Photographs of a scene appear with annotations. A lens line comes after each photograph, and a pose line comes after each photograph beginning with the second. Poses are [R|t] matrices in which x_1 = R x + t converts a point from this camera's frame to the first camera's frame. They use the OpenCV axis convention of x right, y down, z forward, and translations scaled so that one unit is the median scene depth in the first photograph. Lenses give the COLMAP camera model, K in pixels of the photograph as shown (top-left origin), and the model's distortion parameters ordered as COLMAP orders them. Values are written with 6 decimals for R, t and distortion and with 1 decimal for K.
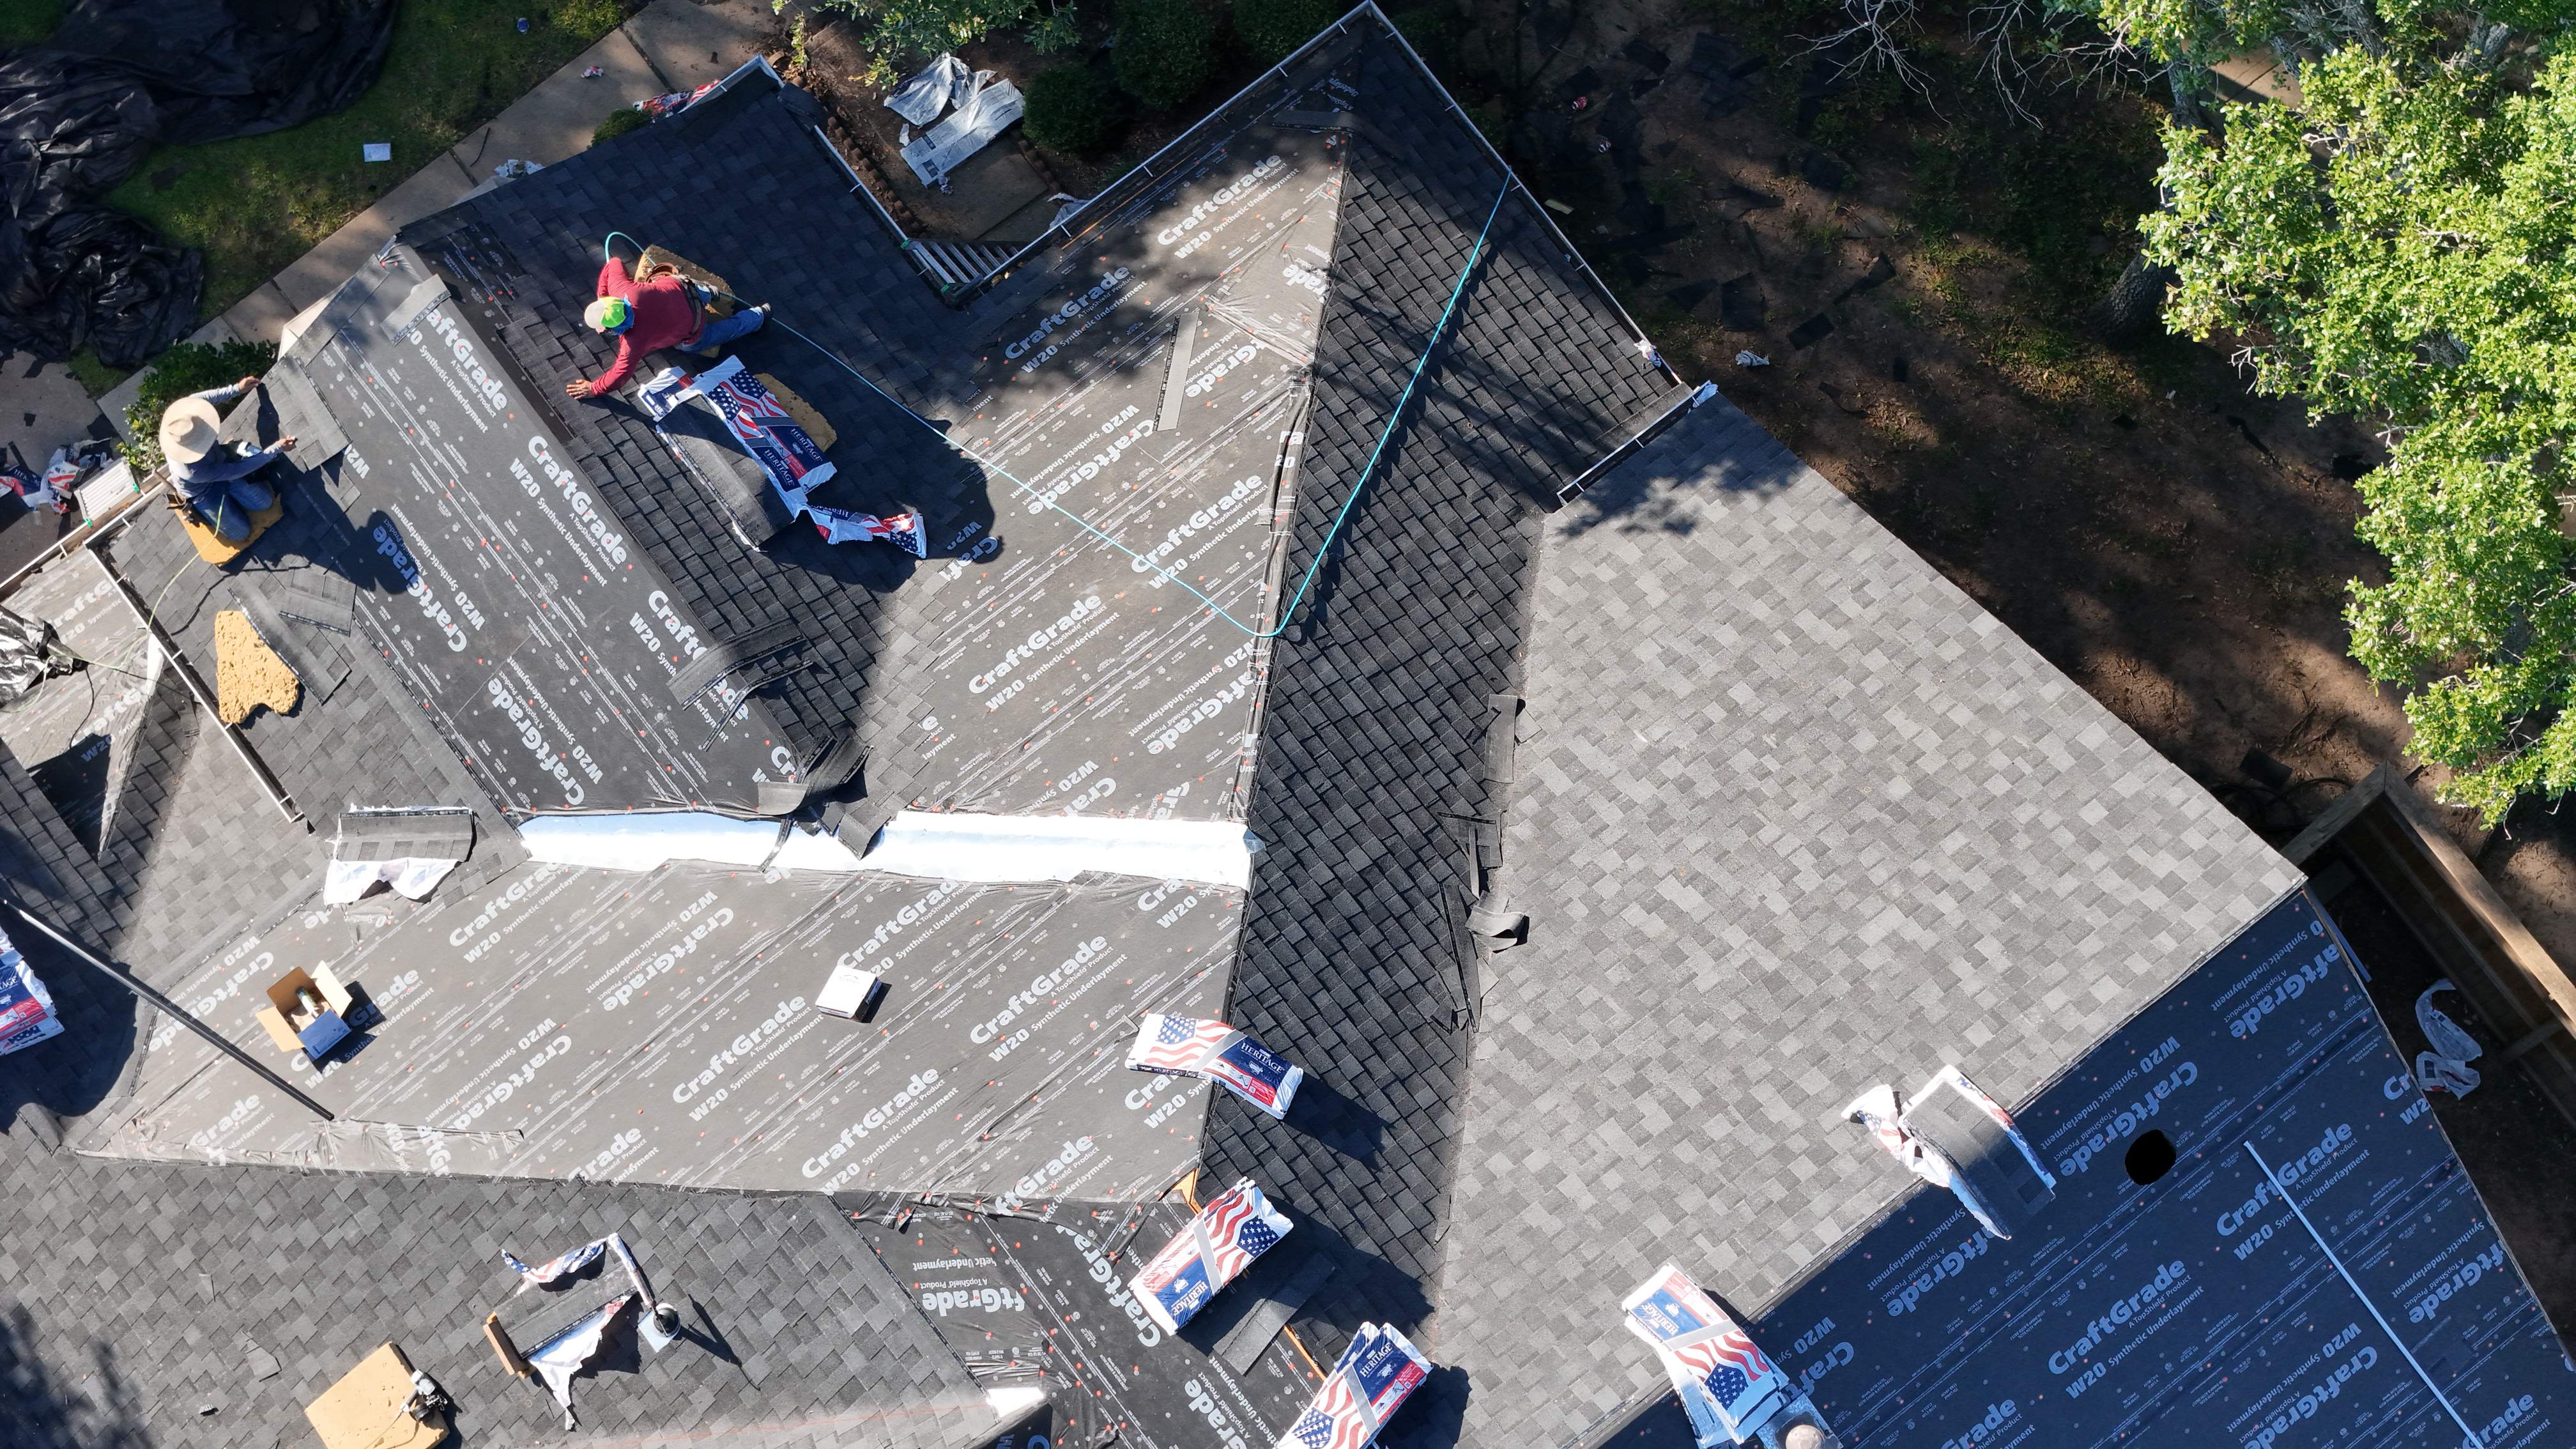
lens RADIAL K [[5223.9, 0, 1293.6], [0, 5223.9, 726.6], [0, 0, 1]] dist [-0.136182, 0.000000]
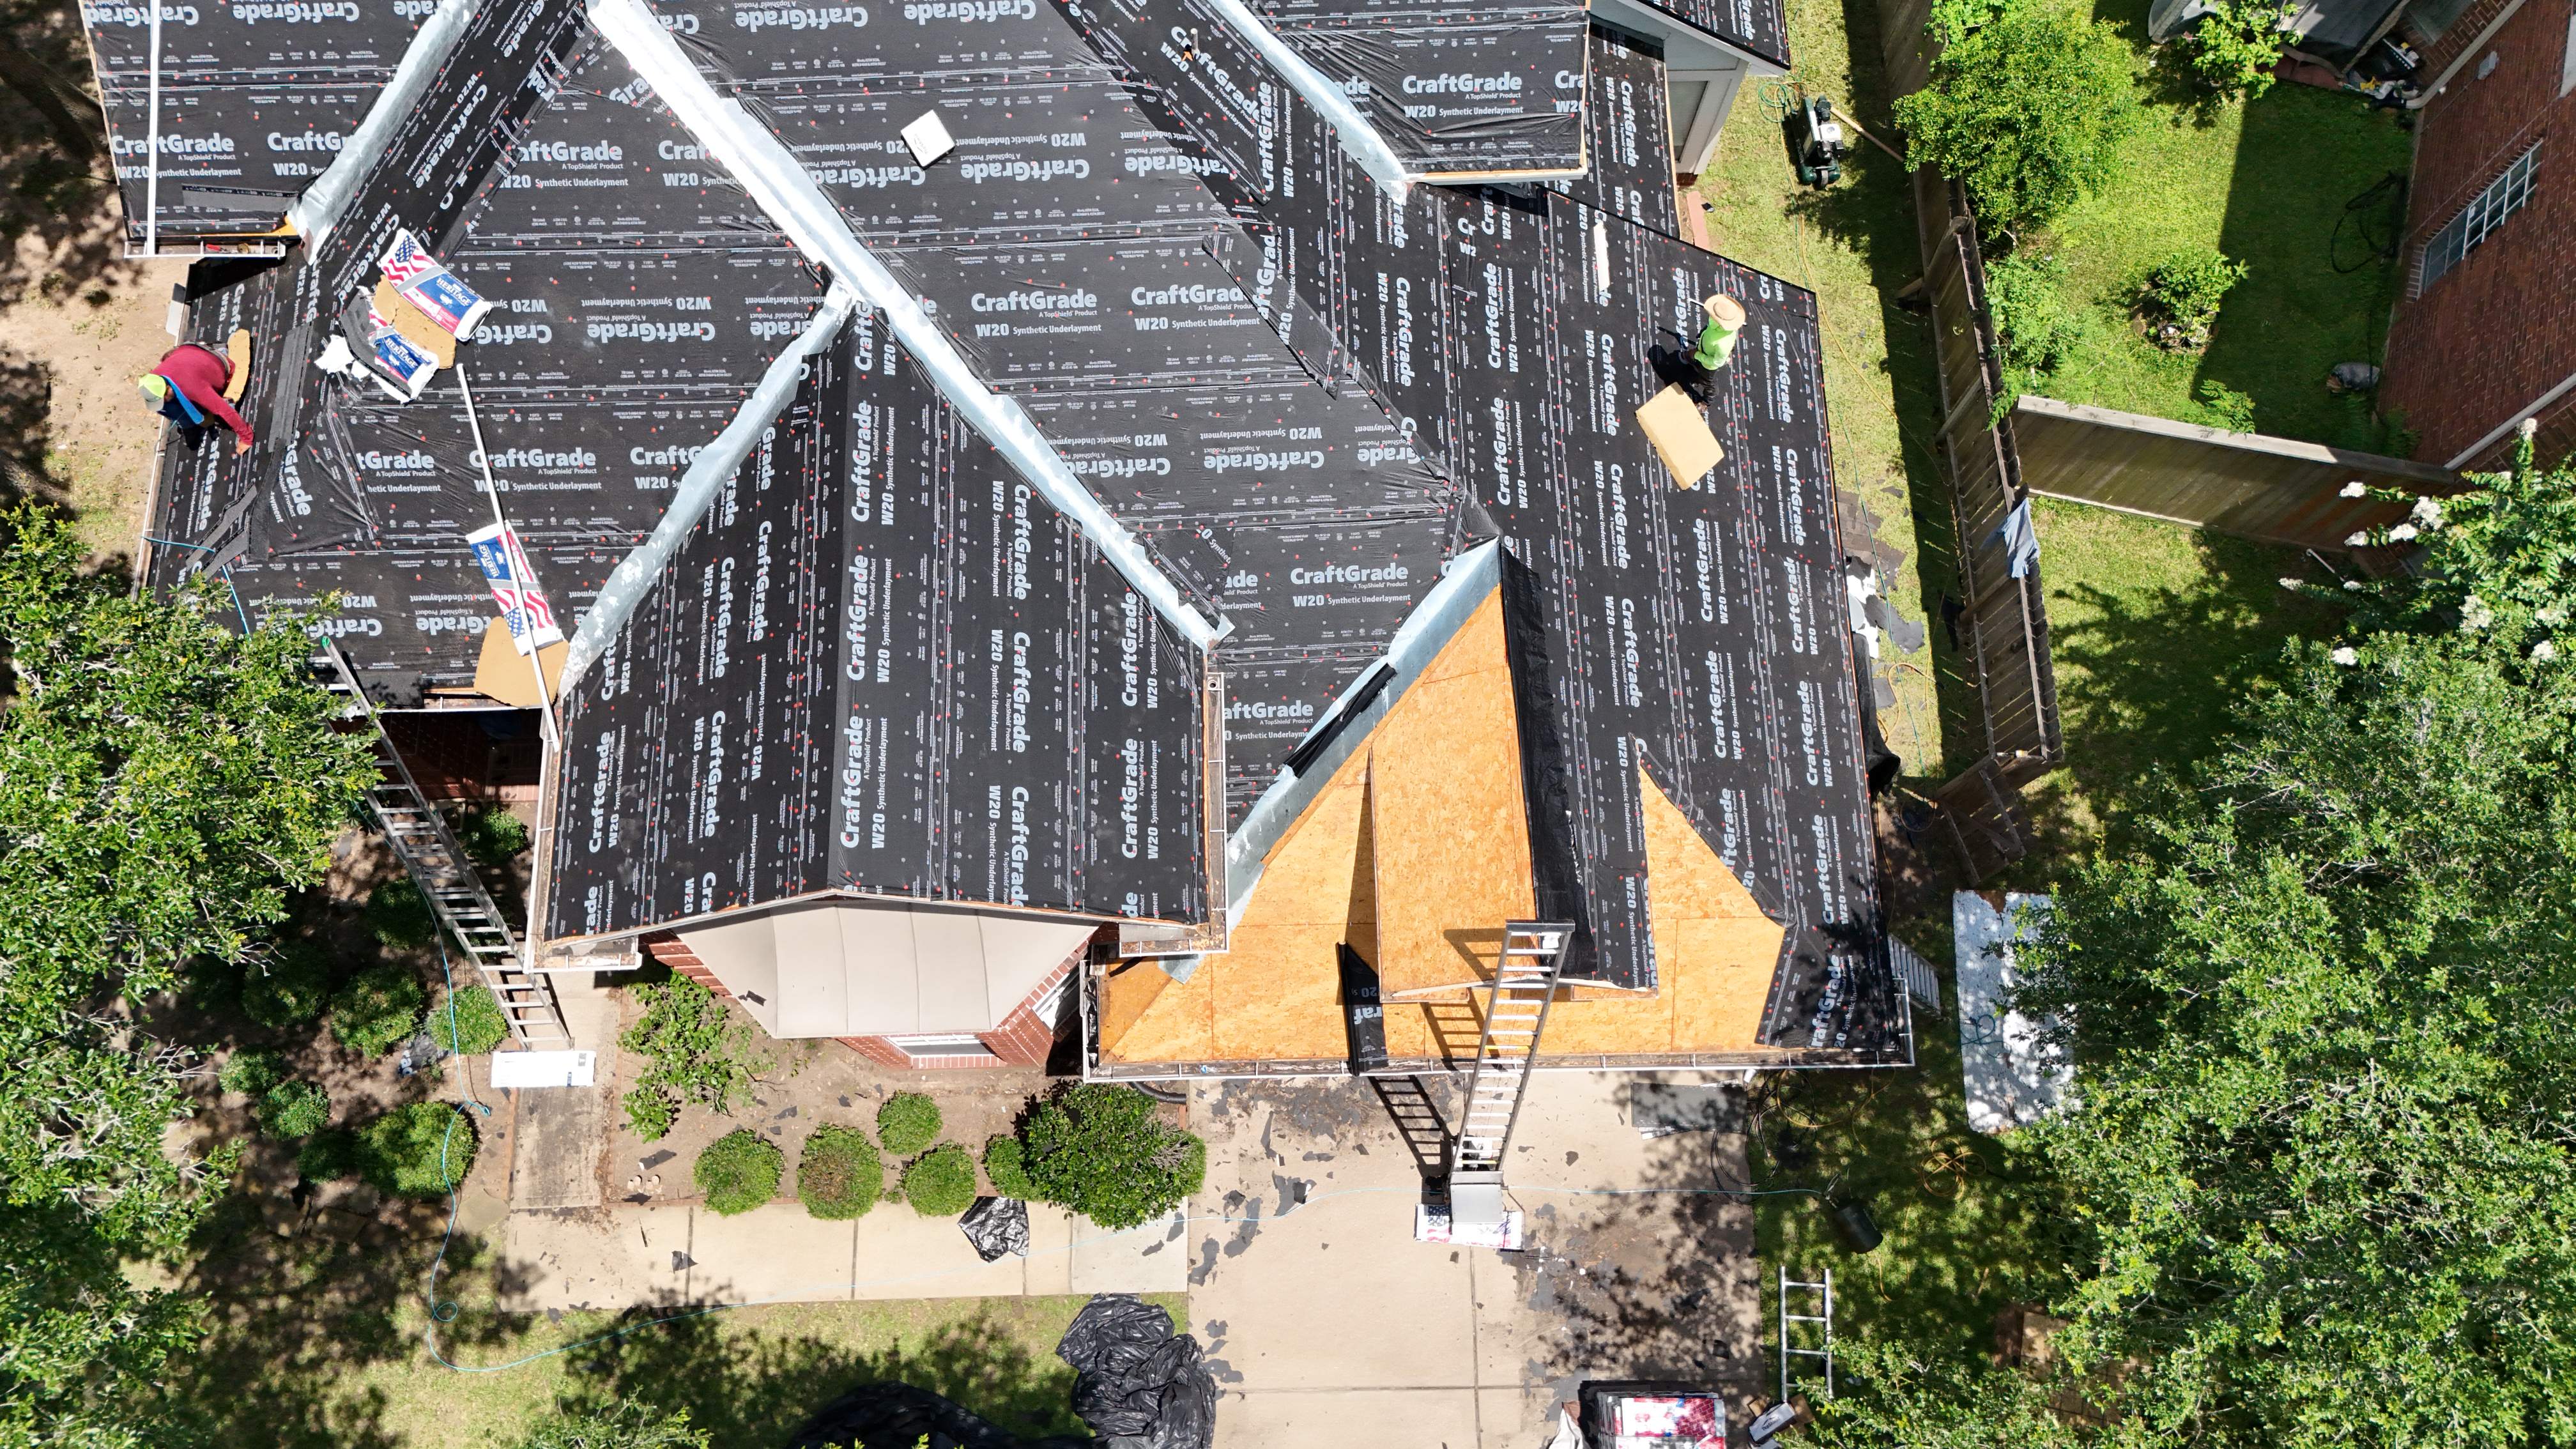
lens RADIAL K [[1930.9, 0, 1297.9], [0, 1930.9, 736.5], [0, 0, 1]] dist [0.059501, -0.057697]
pose [[-0.807820, -0.567414, 0.159589, -0.309533], [0.572725, -0.691606, 0.440076, -0.203147], [-0.139333, 0.446902, 0.883665, 0.612617]]
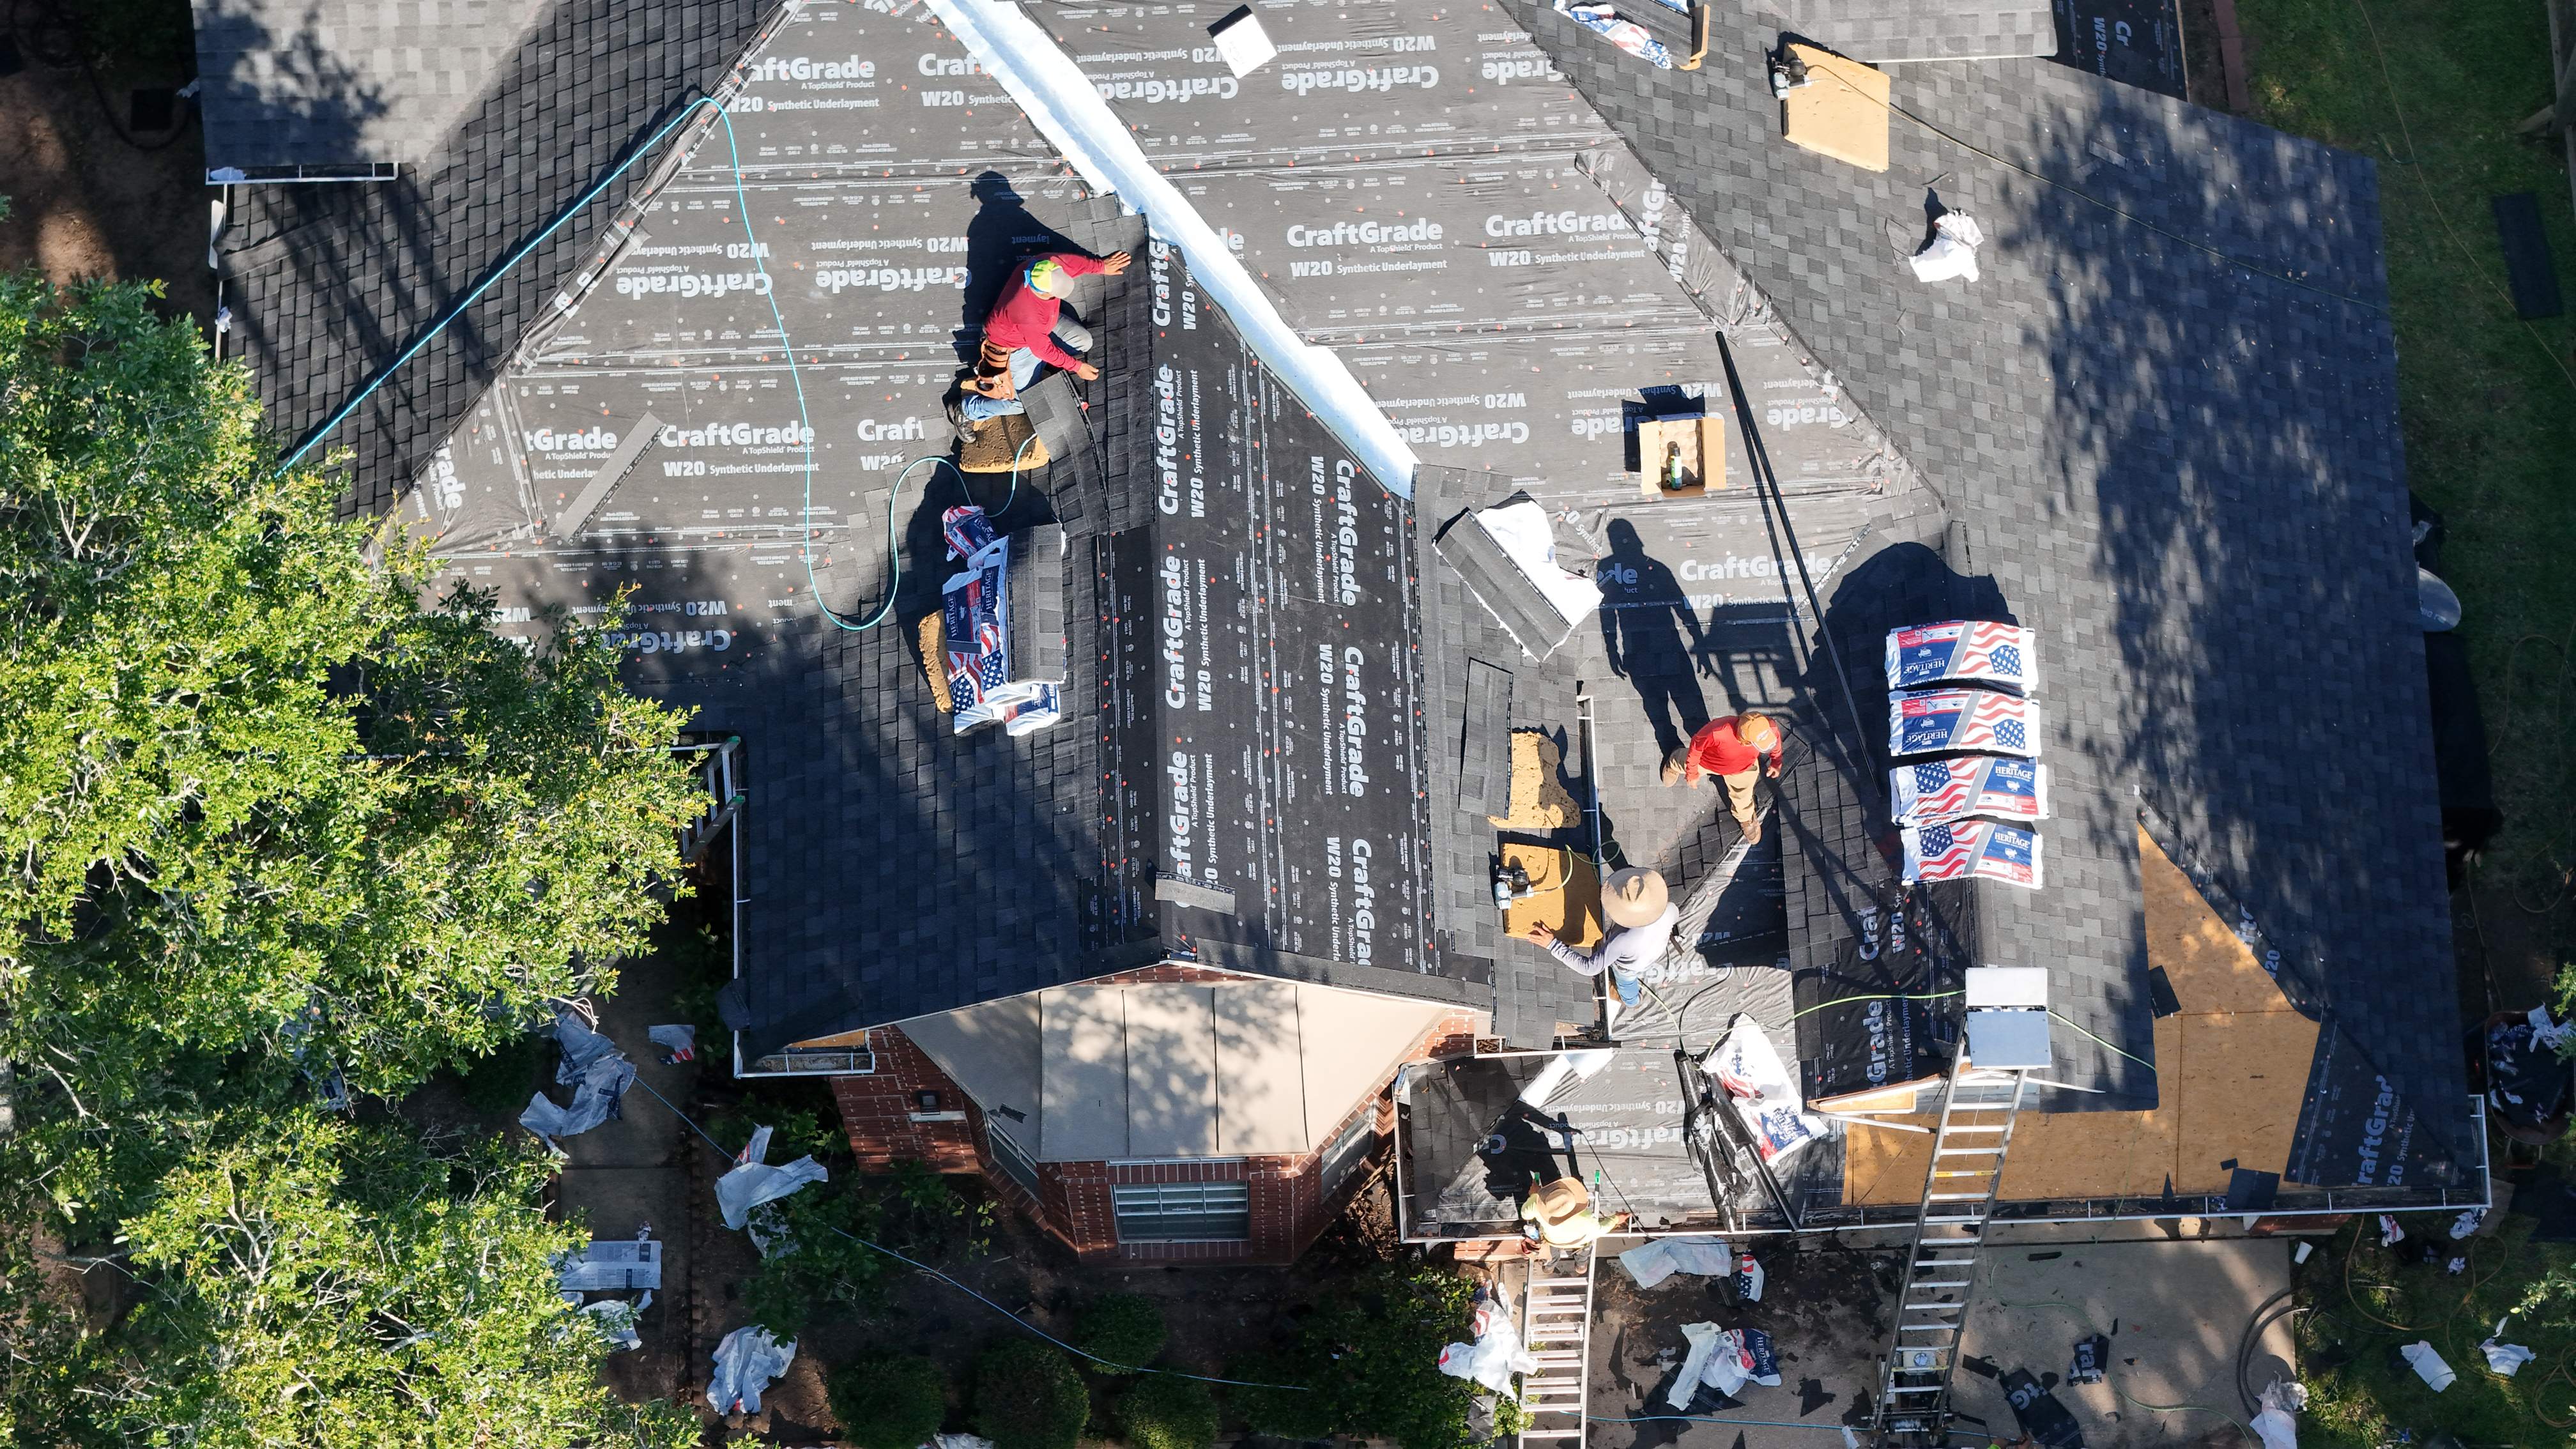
lens RADIAL K [[5223.9, 0, 1293.2], [0, 5223.9, 716.9], [0, 0, 1]] dist [-0.136182, 0.000000]
pose [[-0.809906, -0.557393, 0.182661, -0.349451], [0.572320, -0.682749, 0.454207, -0.496513], [-0.128460, 0.472406, 0.871970, 0.145393]]
